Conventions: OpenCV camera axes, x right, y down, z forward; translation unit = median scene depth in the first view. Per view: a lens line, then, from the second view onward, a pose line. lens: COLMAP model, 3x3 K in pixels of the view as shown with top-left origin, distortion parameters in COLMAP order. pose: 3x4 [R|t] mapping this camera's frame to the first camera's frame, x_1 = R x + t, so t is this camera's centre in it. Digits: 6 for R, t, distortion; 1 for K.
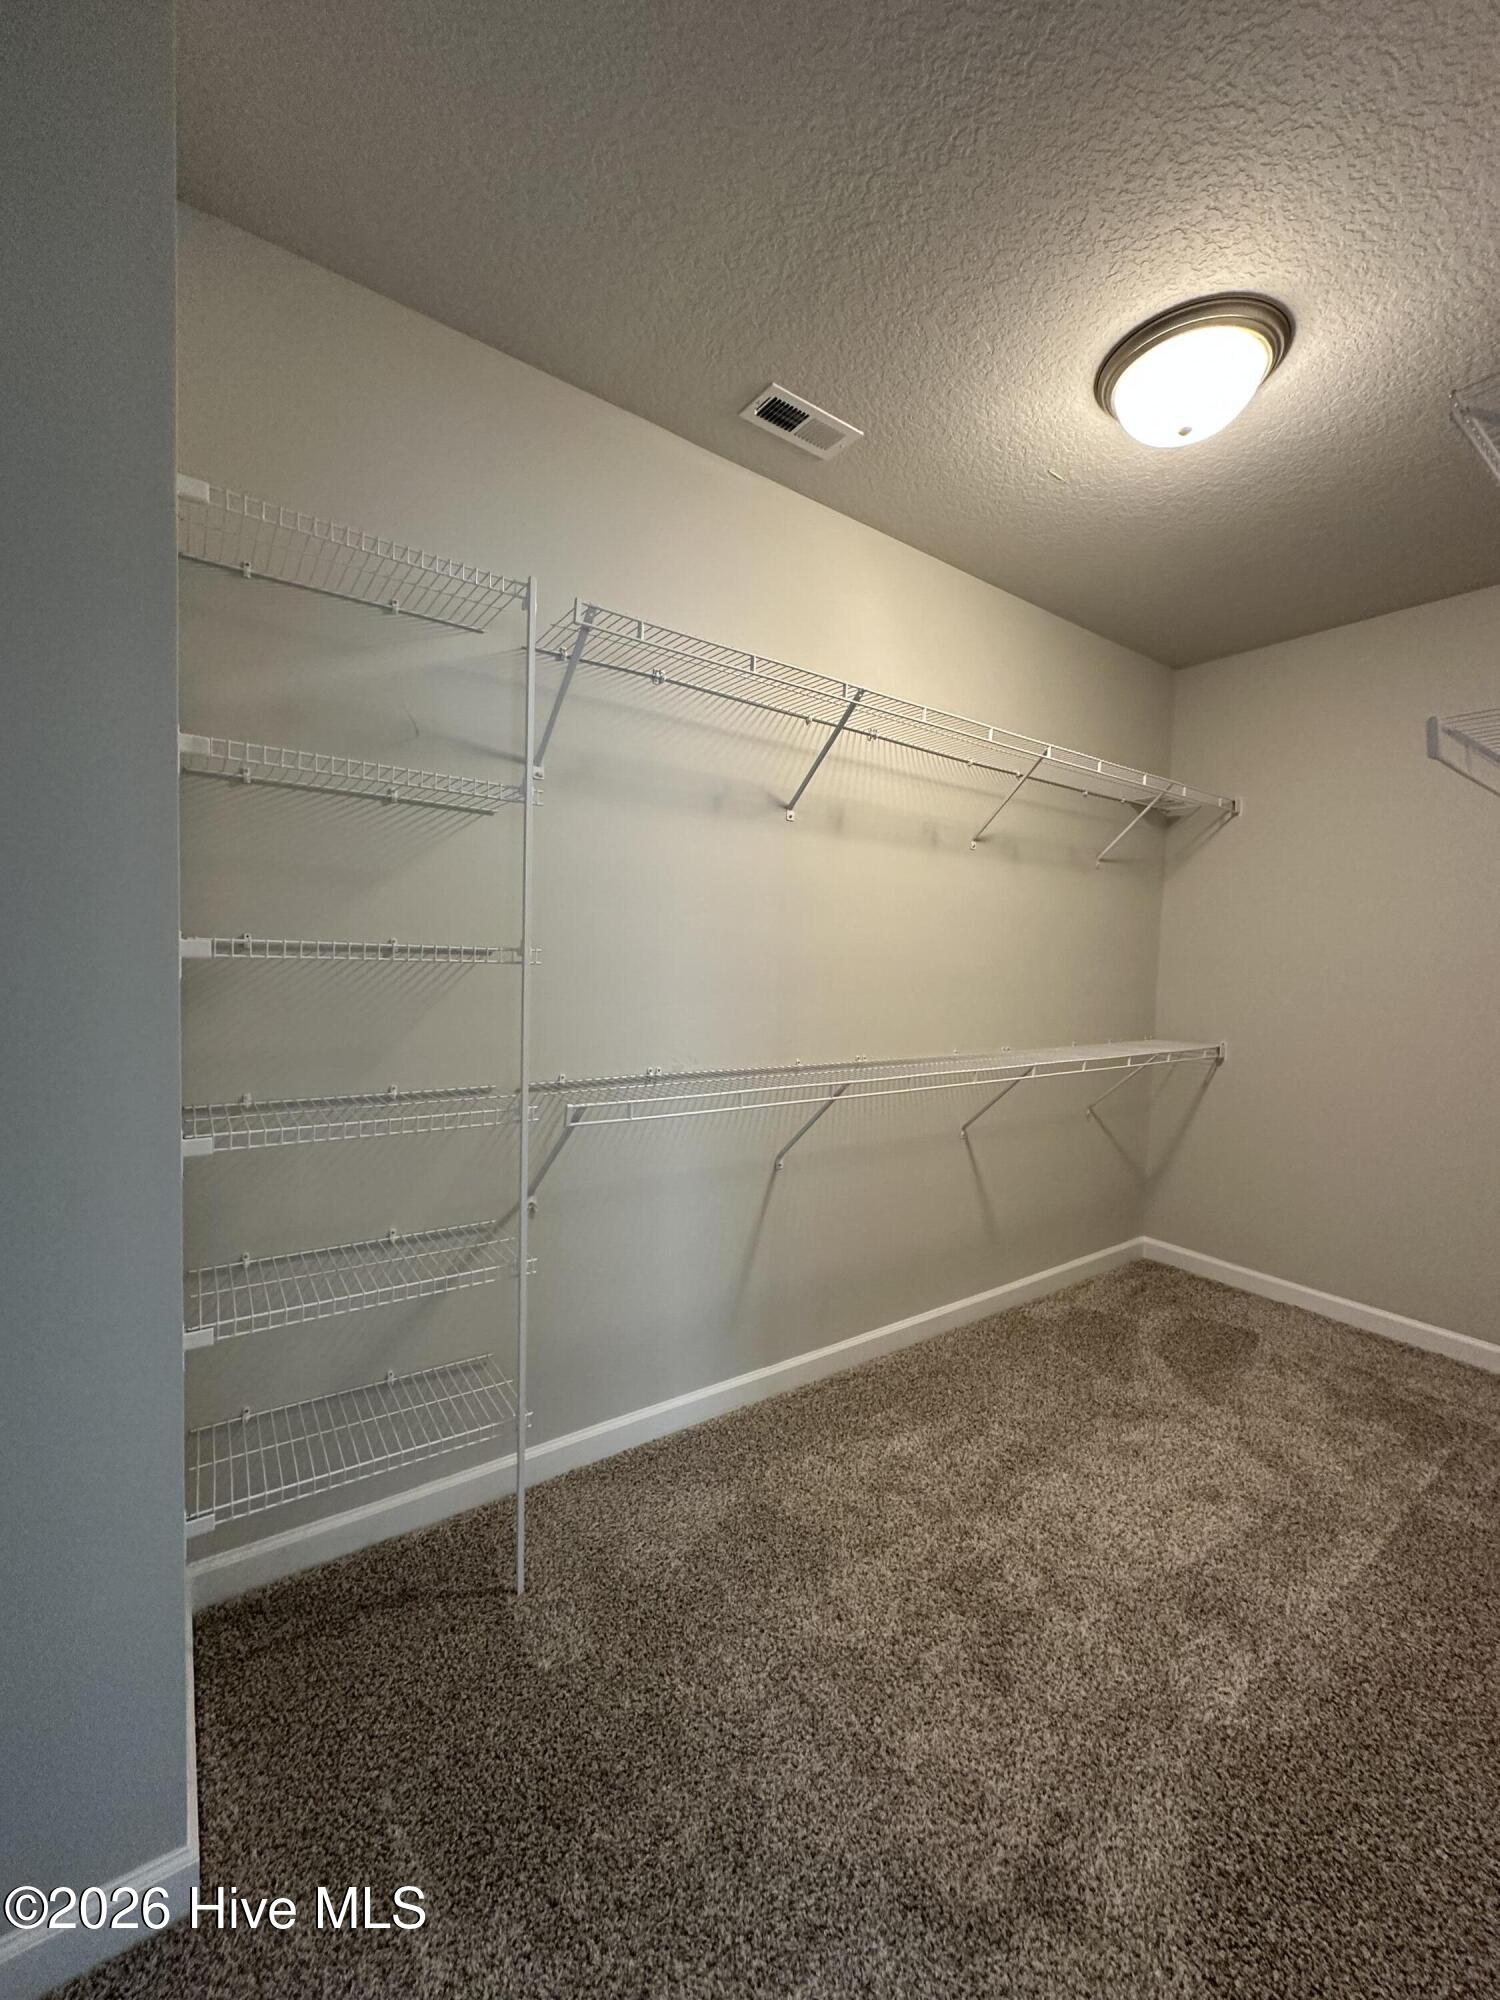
lens RADIAL K [[793.5, 0, 756.3], [0, 793.5, 1002.2], [0, 0, 1]] dist [-0.002654, 0.000543]
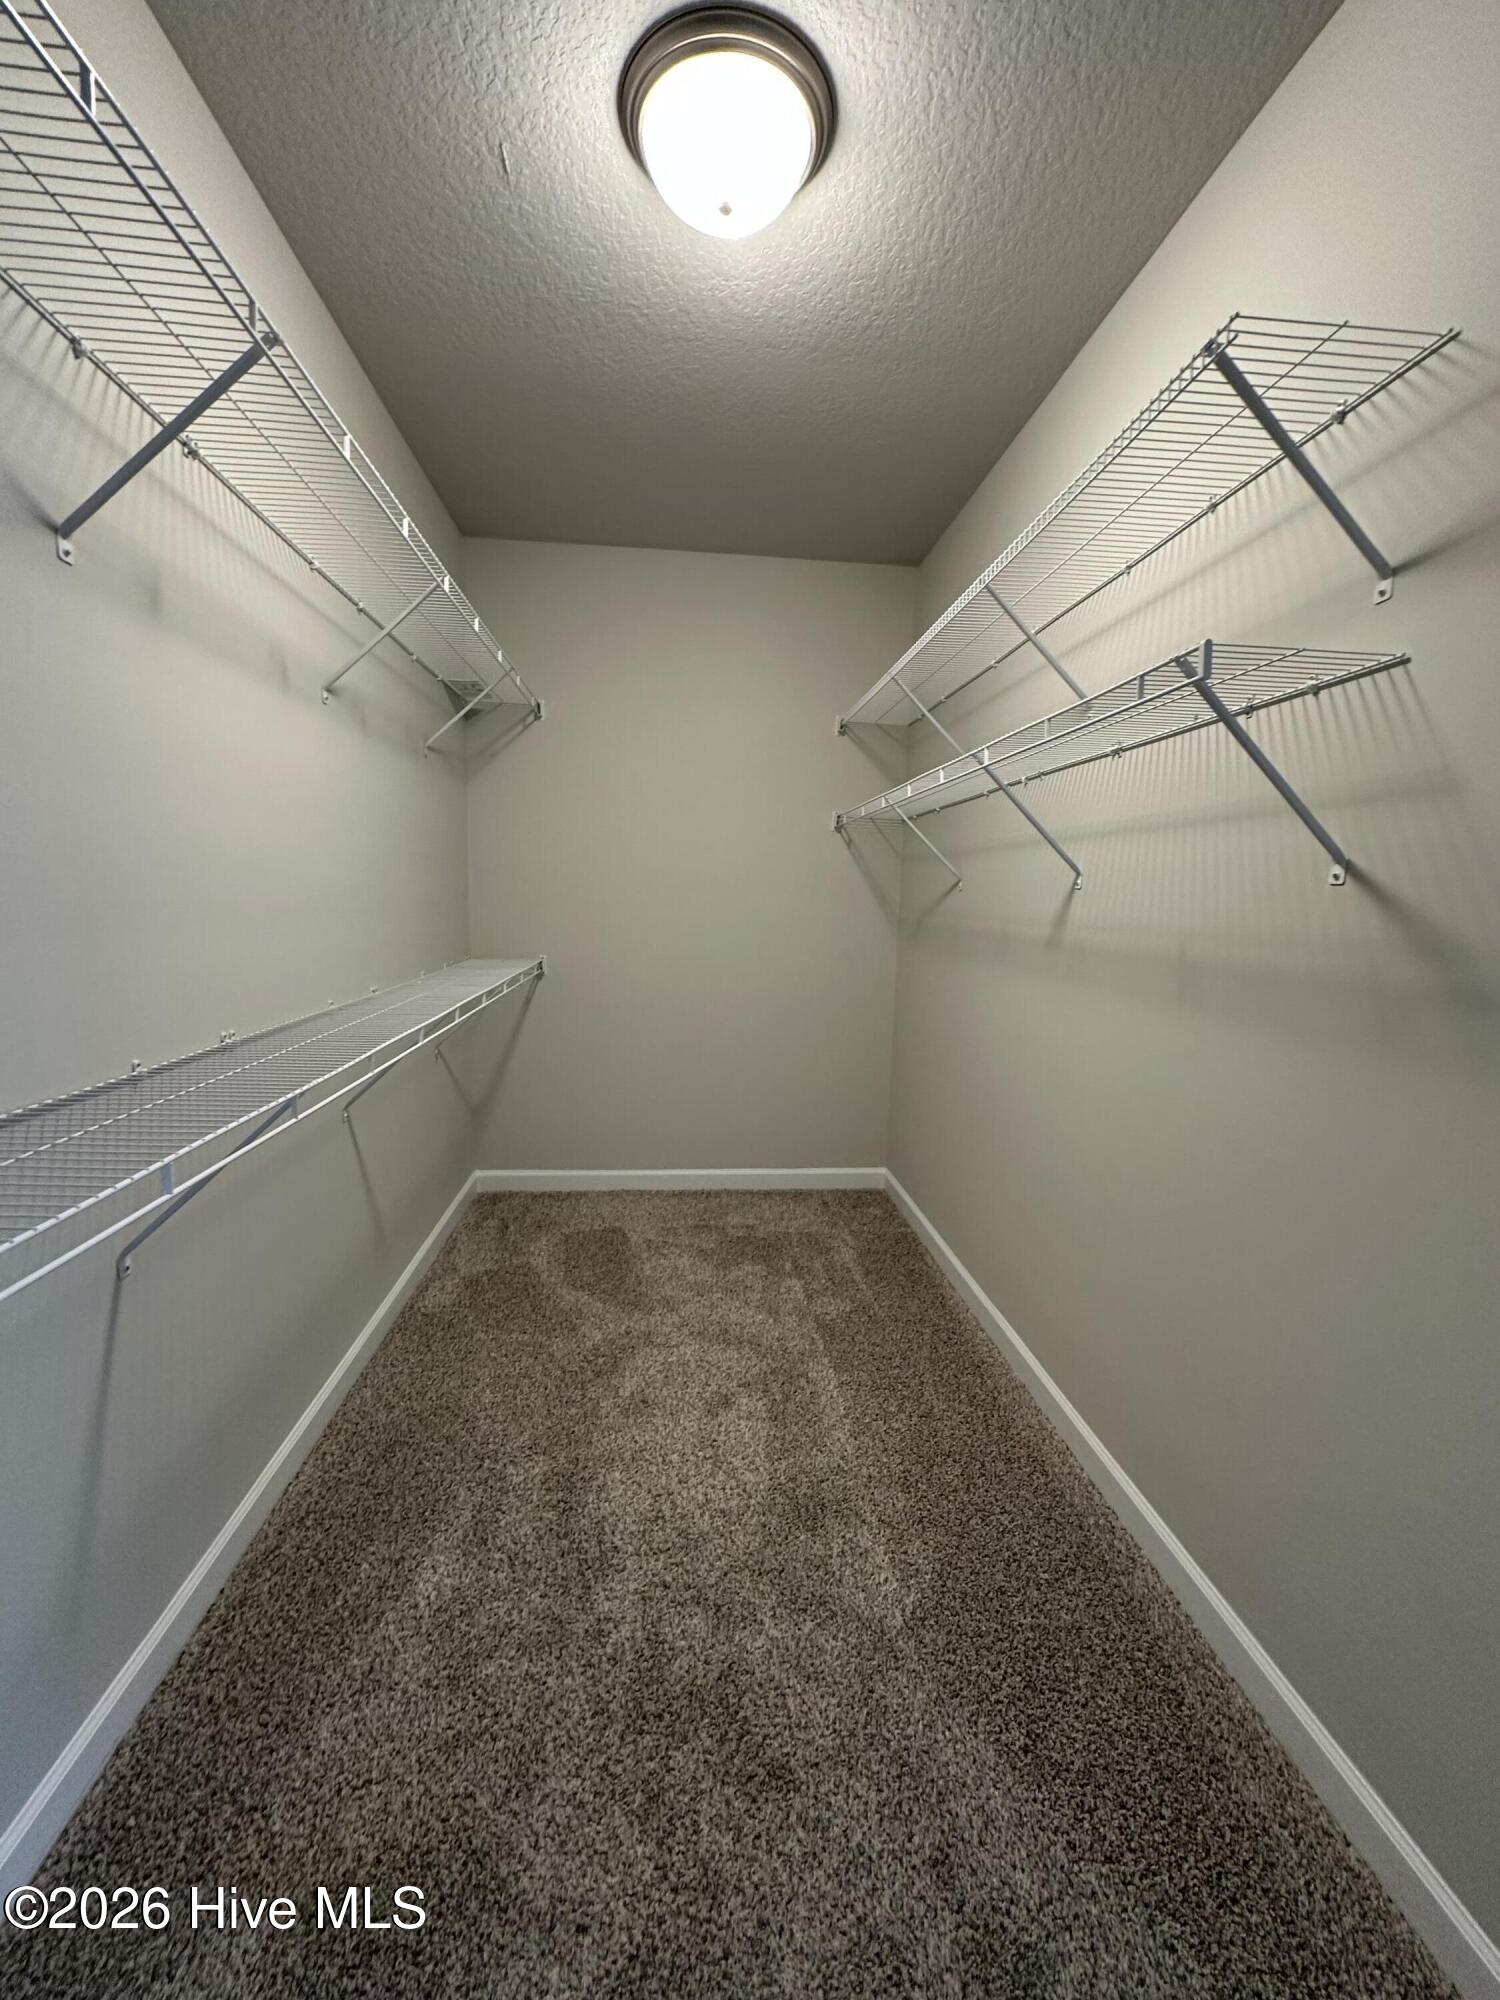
lens RADIAL K [[793.5, 0, 747.1], [0, 793.5, 997.3], [0, 0, 1]] dist [-0.002654, 0.000543]
pose [[0.511647, -0.127611, 0.849666, -0.175475], [0.040183, 0.991381, 0.124698, -0.015489], [-0.858256, -0.029659, 0.512364, 0.392038]]
